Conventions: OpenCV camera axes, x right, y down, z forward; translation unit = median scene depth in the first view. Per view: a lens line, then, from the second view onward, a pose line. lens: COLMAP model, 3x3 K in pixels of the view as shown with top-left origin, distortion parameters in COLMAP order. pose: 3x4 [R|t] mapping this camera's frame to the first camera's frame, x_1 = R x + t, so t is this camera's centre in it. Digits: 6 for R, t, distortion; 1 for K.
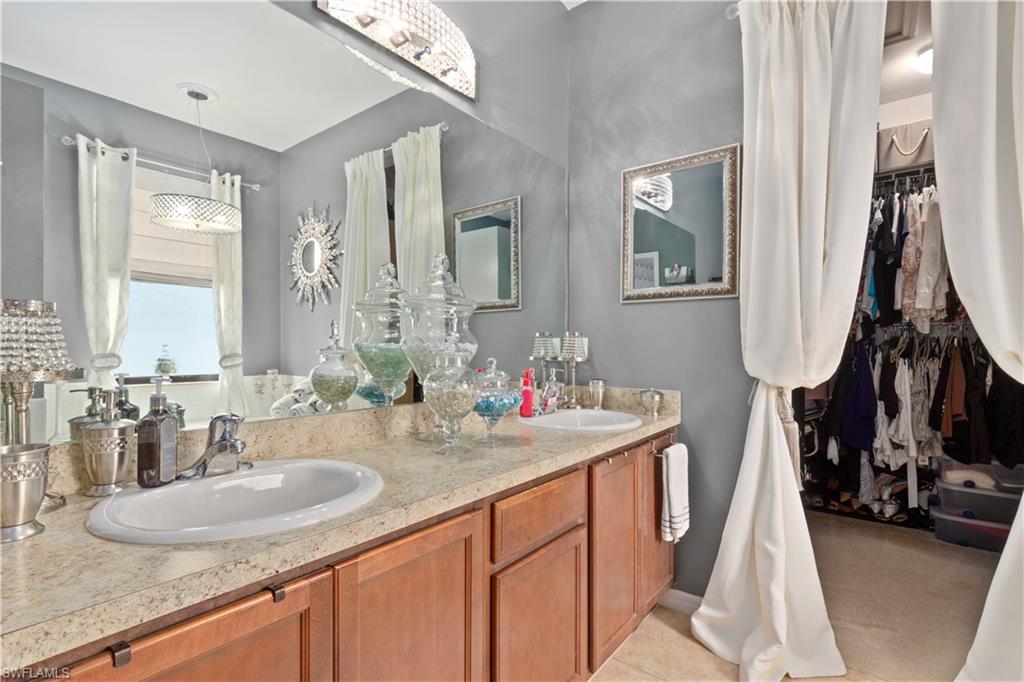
lens RADIAL K [[474.7, 0, 517.2], [0, 474.7, 344.8], [0, 0, 1]] dist [-0.001947, -0.000587]
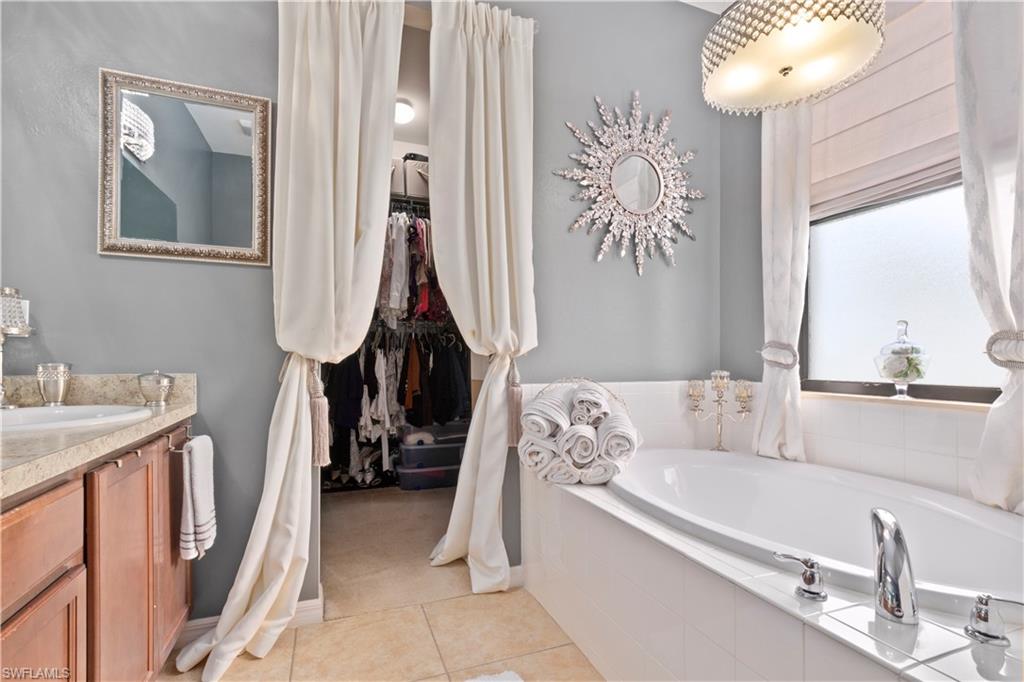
lens RADIAL K [[474.7, 0, 507.0], [0, 474.7, 357.3], [0, 0, 1]] dist [-0.001947, -0.000587]
pose [[0.520064, 0.002731, 0.854123, -0.064825], [-0.005719, 0.999984, 0.000285, 0.060964], [-0.854108, -0.005033, 0.520071, 0.117730]]
